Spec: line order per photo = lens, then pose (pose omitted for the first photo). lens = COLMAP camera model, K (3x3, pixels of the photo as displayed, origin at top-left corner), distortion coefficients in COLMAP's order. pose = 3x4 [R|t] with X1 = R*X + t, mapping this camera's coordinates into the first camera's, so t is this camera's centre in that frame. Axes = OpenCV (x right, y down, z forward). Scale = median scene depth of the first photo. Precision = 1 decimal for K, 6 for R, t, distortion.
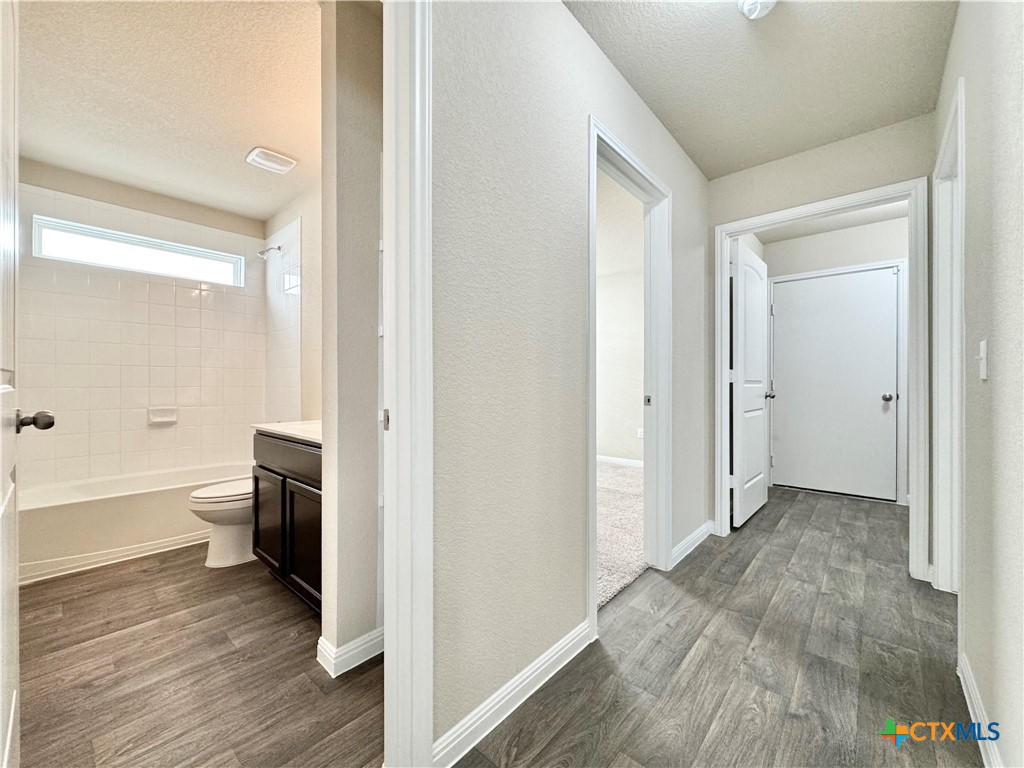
lens RADIAL K [[416.7, 0, 512.0], [0, 416.7, 384.0], [0, 0, 1]] dist [-0.001256, -0.000040]
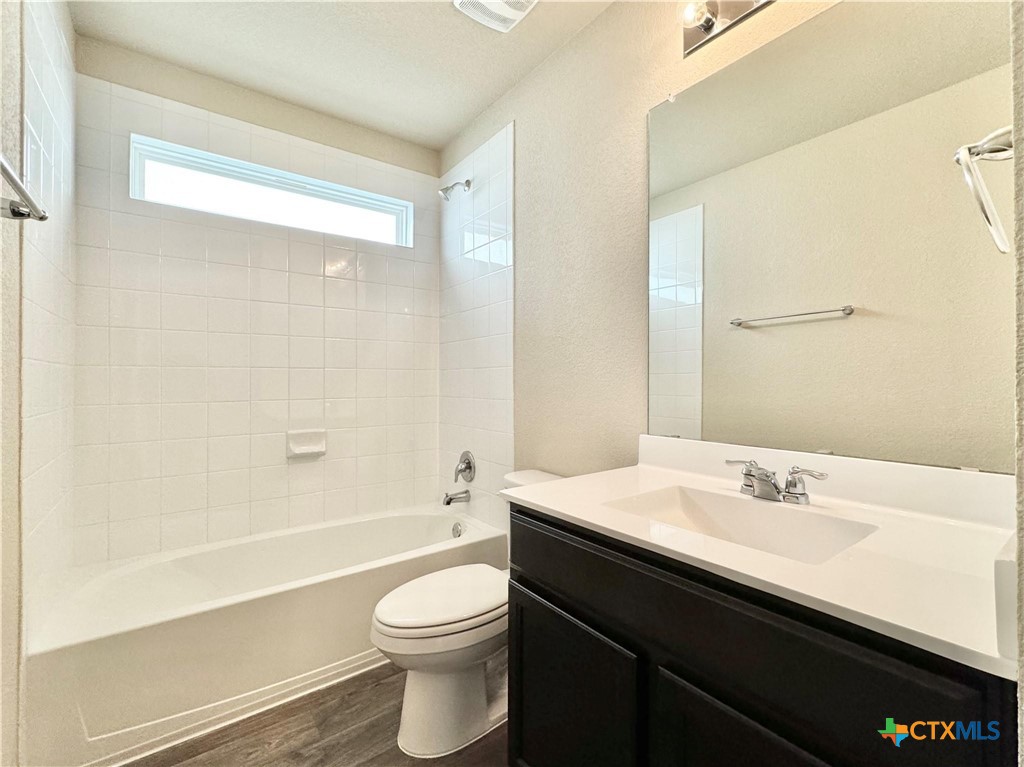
lens RADIAL K [[400.6, 0, 512.0], [0, 400.6, 383.5], [0, 0, 1]] dist [0.001308, 0.000181]
pose [[0.989165, 0.008817, -0.146540, -0.404317], [-0.008031, 0.999950, 0.005955, -0.021350], [0.146585, -0.004714, 0.989187, 0.402574]]
